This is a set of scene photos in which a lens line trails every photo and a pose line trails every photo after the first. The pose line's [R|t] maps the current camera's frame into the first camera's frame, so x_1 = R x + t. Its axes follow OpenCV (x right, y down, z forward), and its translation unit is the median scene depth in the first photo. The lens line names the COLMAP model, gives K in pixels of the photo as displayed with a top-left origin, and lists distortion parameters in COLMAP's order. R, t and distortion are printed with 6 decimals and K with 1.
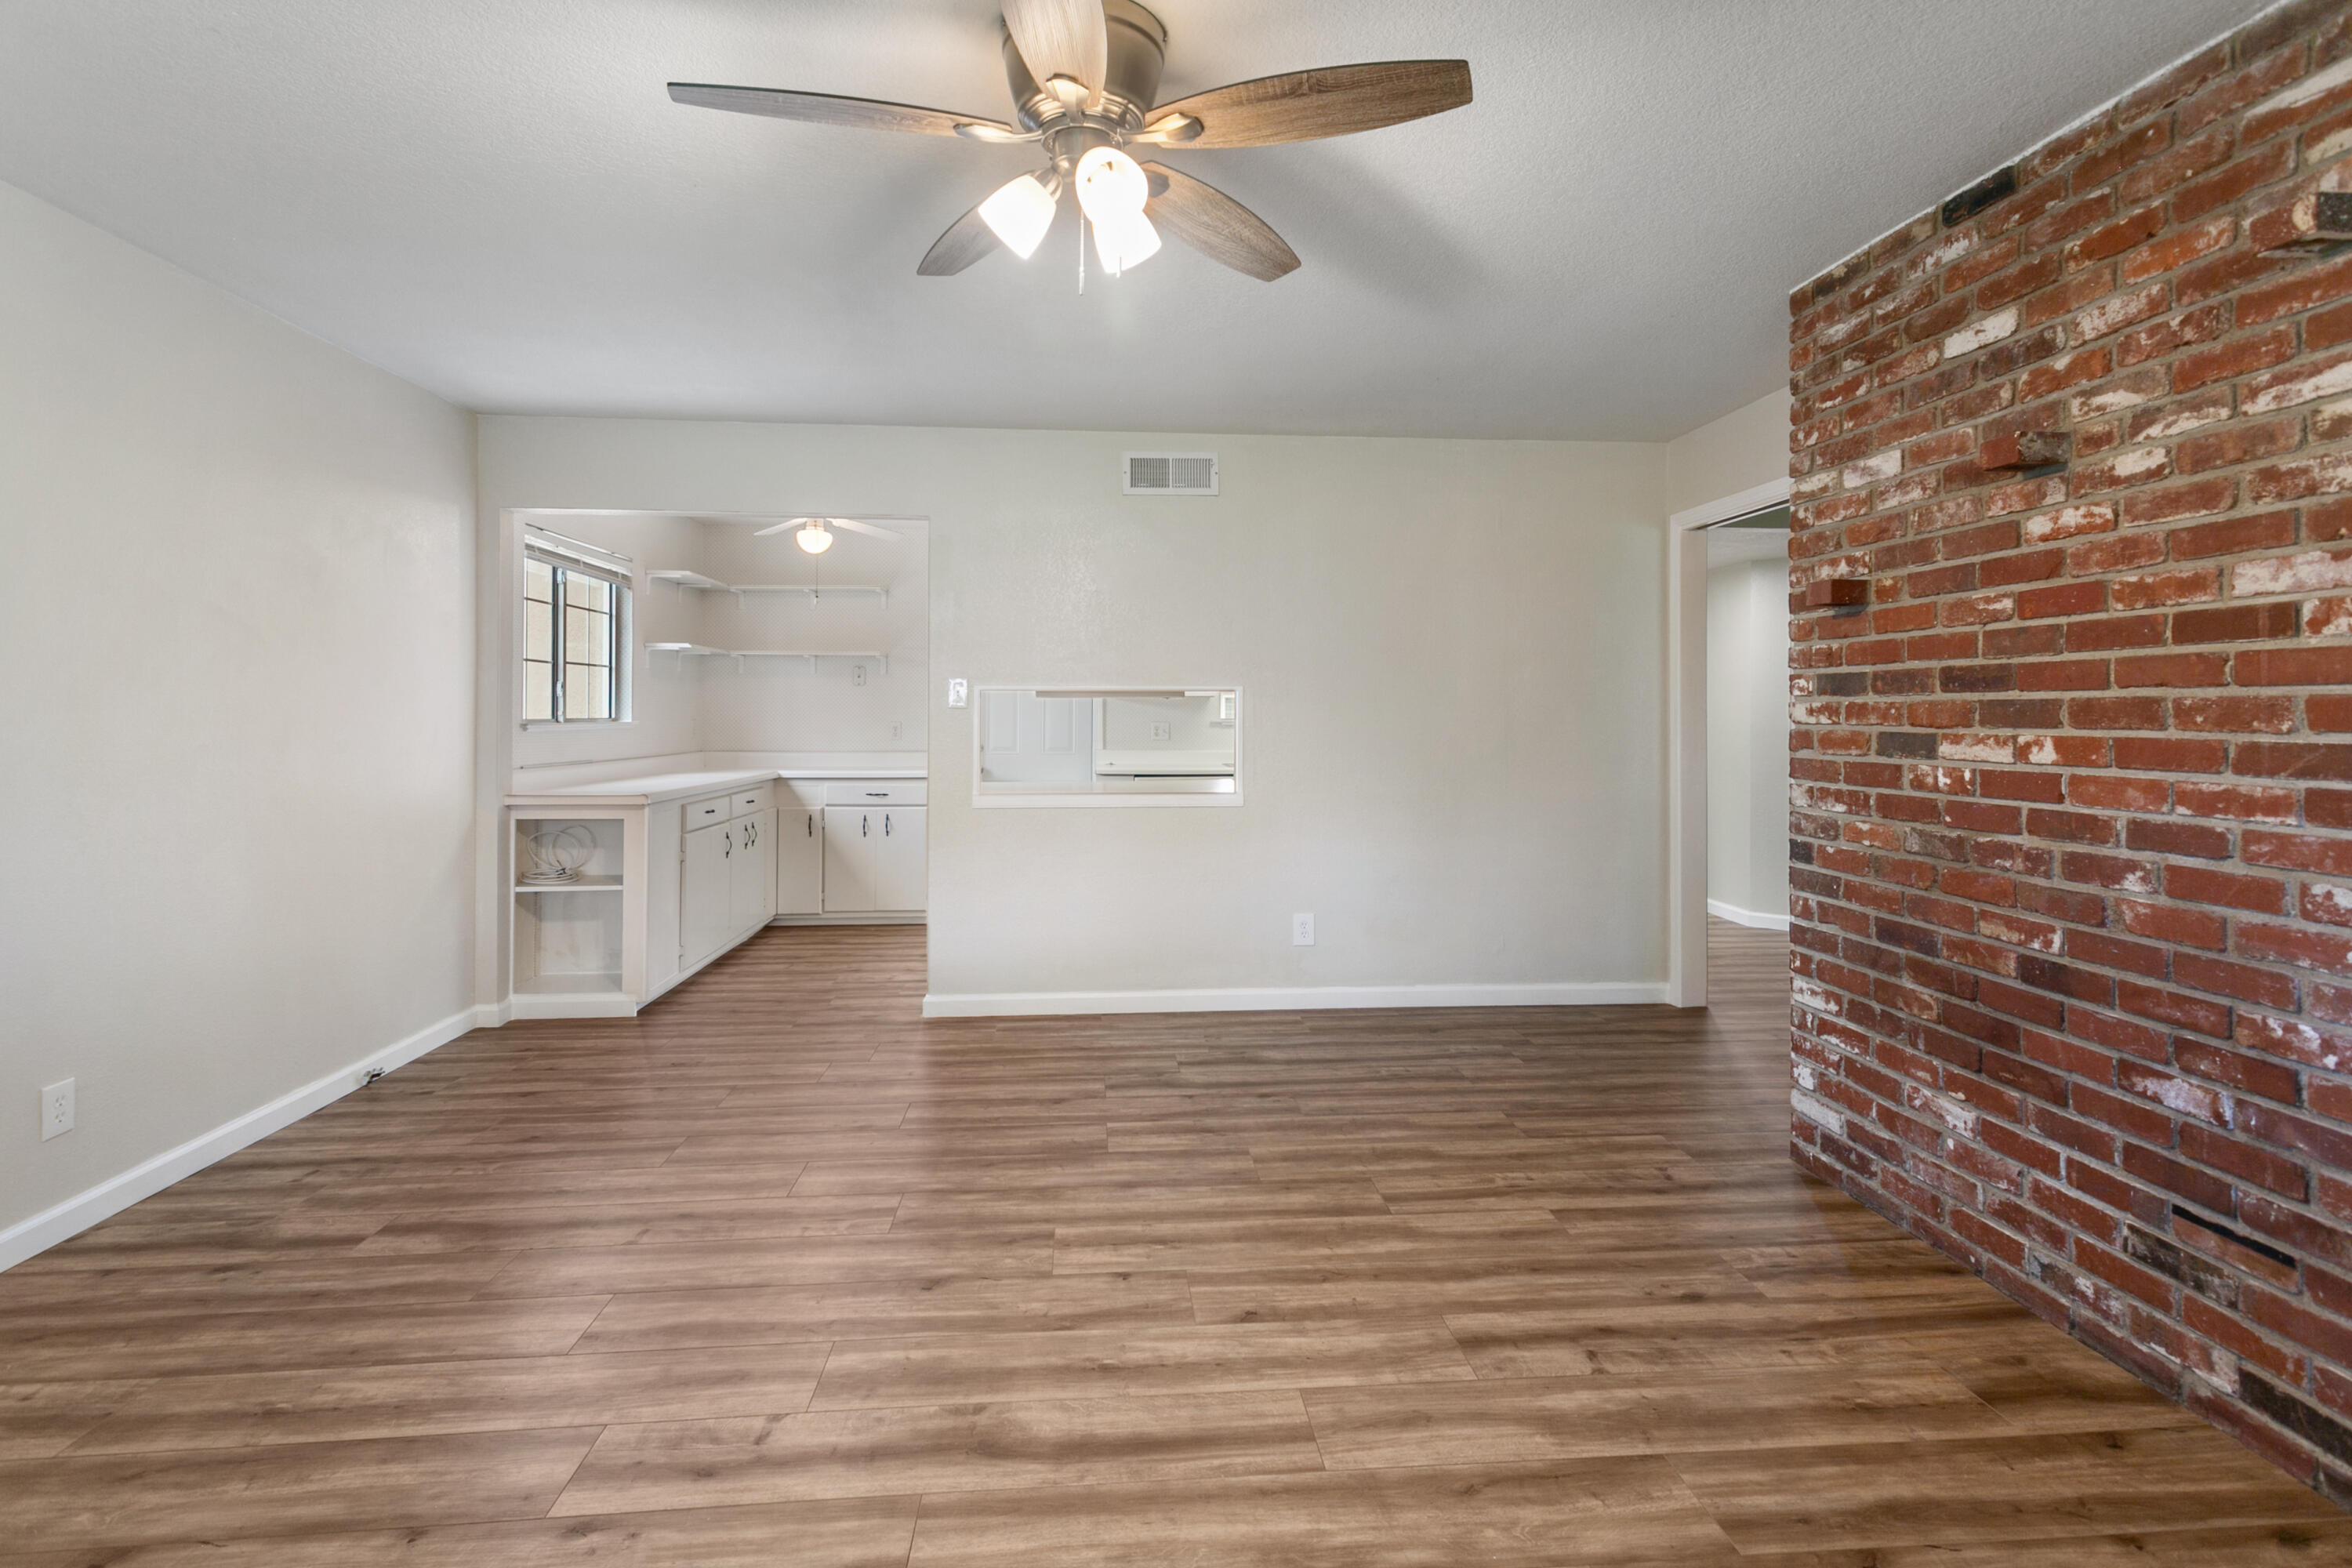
lens RADIAL K [[1115.8, 0, 1179.7], [0, 1115.8, 703.2], [0, 0, 1]] dist [0.002226, 0.000550]
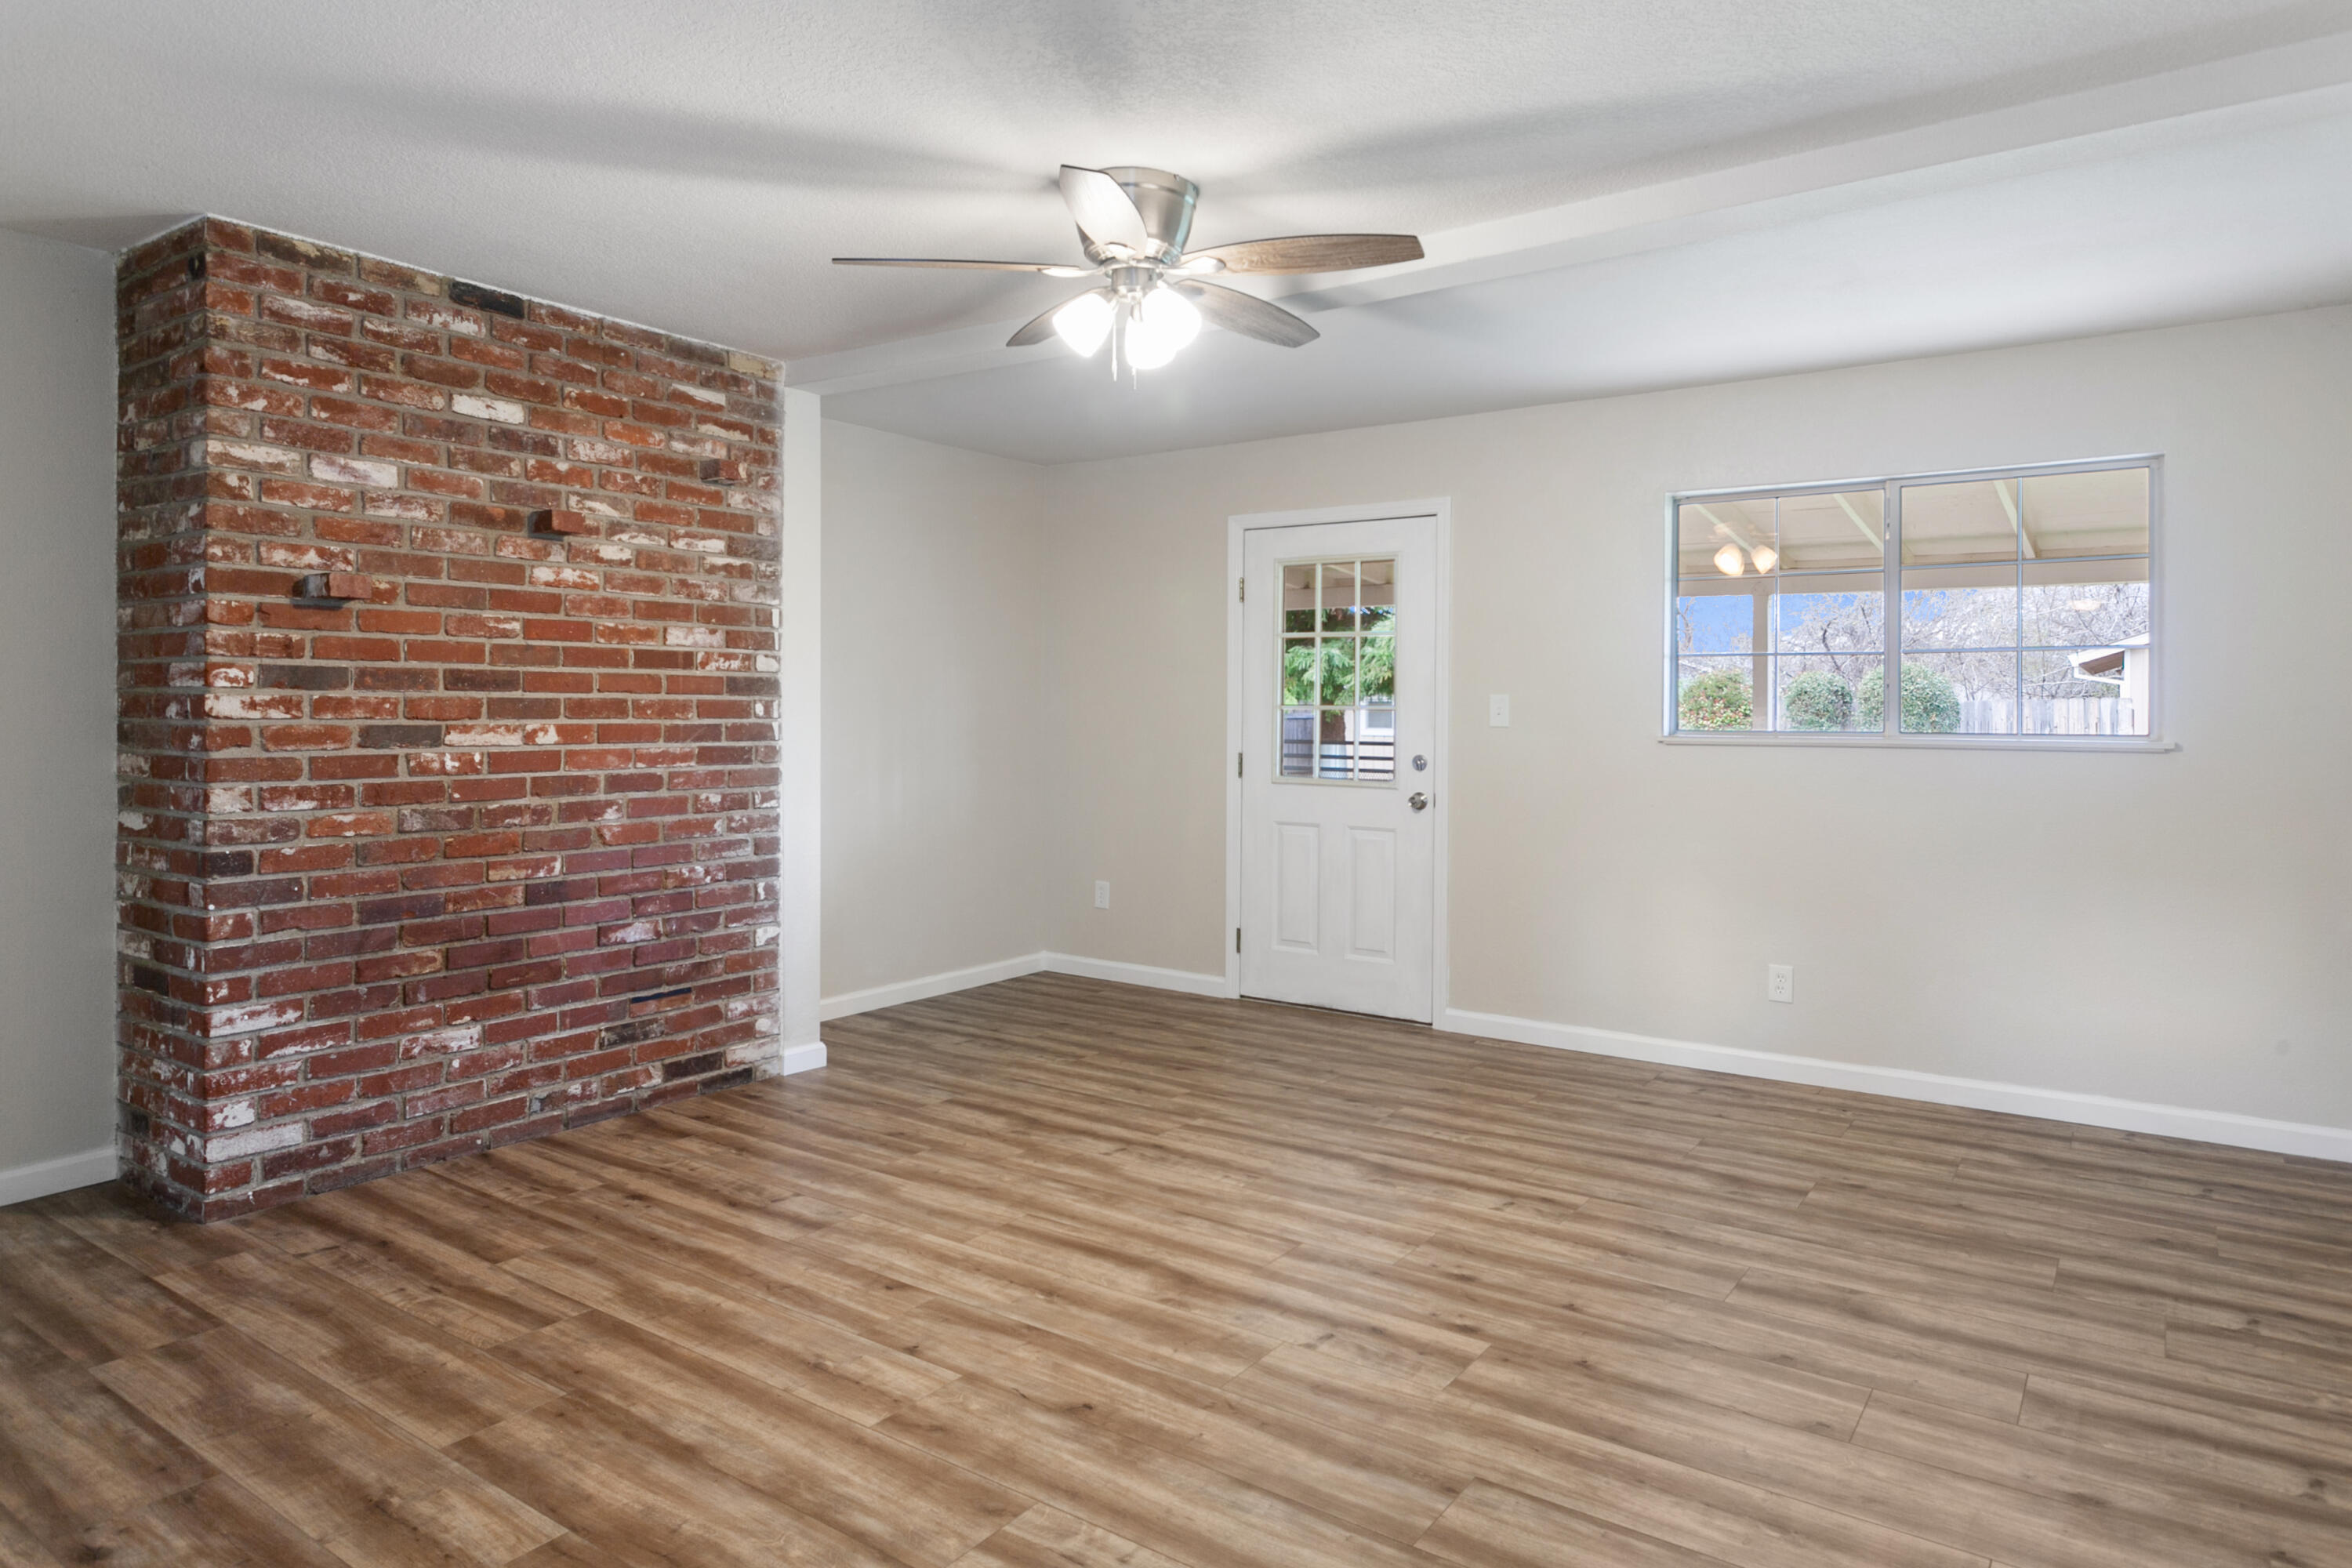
lens RADIAL K [[1444.8, 0, 1179.0], [0, 1444.8, 721.2], [0, 0, 1]] dist [0.001261, 0.000409]
pose [[-0.756668, -0.009401, 0.653732, -0.997709], [-0.011038, 0.999938, 0.001604, 0.013325], [-0.653707, -0.006002, -0.756724, 1.813103]]
